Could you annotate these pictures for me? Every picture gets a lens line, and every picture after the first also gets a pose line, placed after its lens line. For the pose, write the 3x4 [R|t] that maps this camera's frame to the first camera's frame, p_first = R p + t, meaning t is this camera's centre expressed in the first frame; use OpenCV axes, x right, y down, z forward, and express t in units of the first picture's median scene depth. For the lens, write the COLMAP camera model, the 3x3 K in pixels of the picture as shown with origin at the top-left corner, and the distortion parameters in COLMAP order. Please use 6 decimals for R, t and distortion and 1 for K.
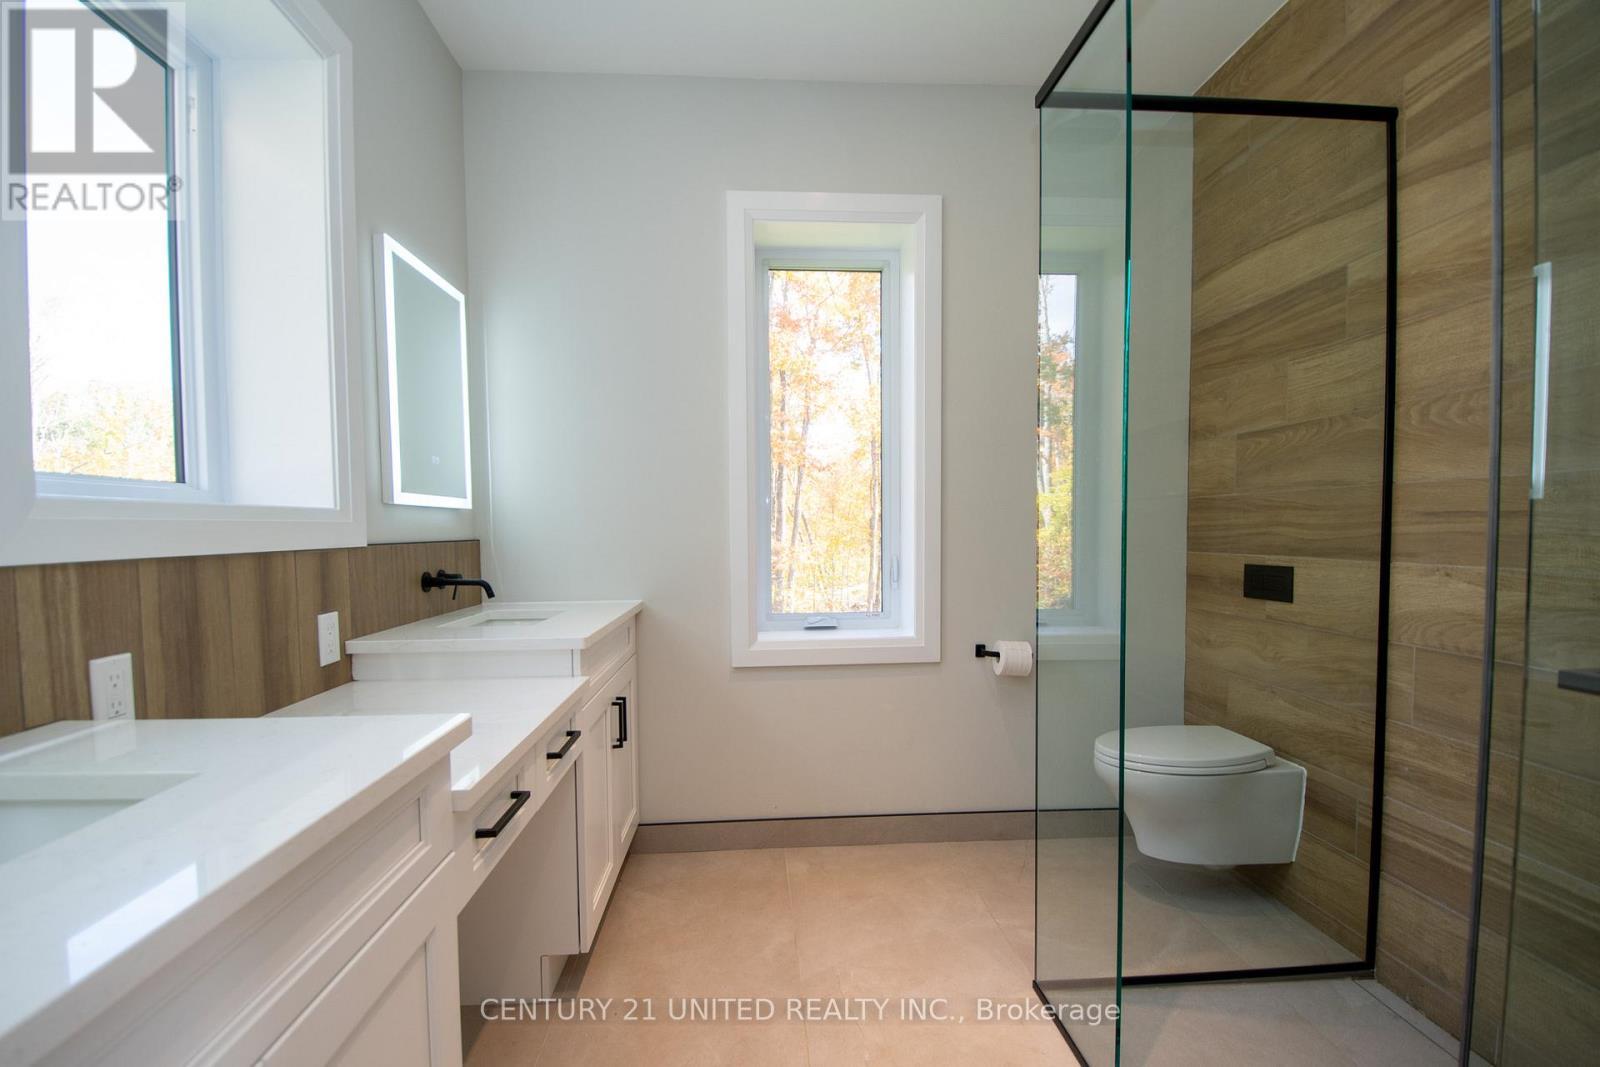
lens RADIAL K [[699.9, 0, 793.8], [0, 699.9, 559.7], [0, 0, 1]] dist [0.013058, -0.023249]
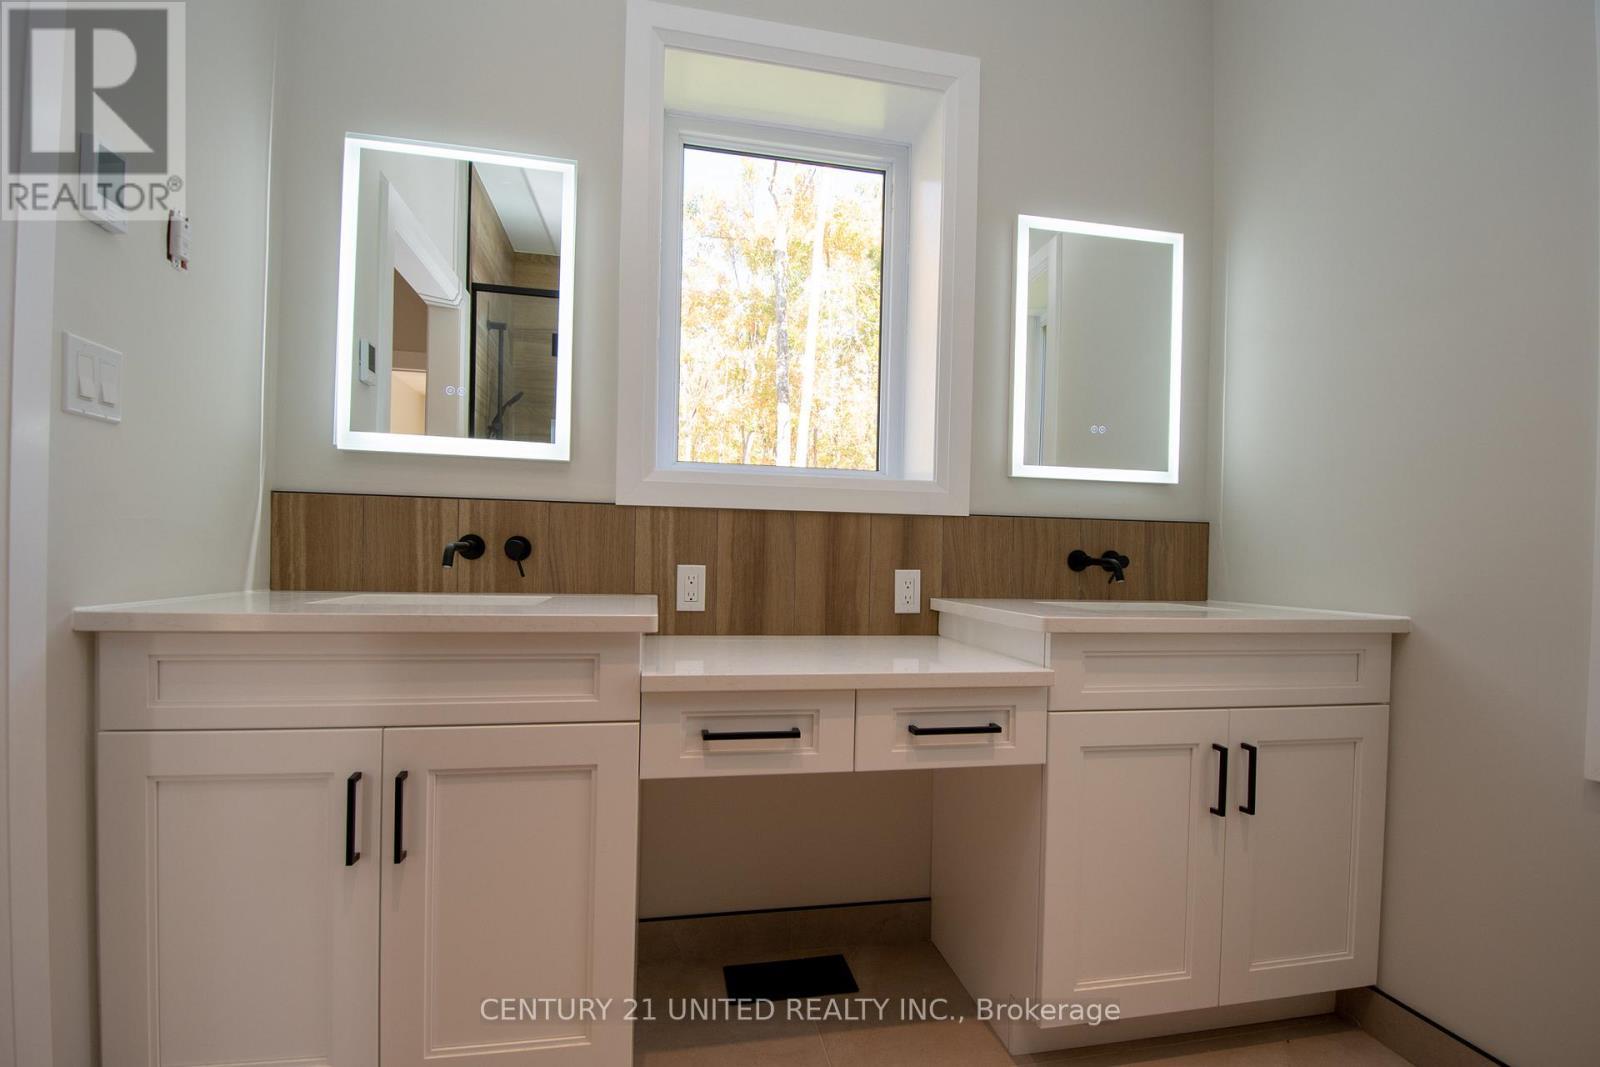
lens RADIAL K [[699.9, 0, 793.8], [0, 699.9, 559.7], [0, 0, 1]] dist [0.013058, -0.023249]
pose [[0.143766, 0.017979, -0.989448, 0.437709], [-0.065505, 0.997815, 0.008613, 0.058938], [0.987441, 0.063576, 0.144630, 0.609742]]
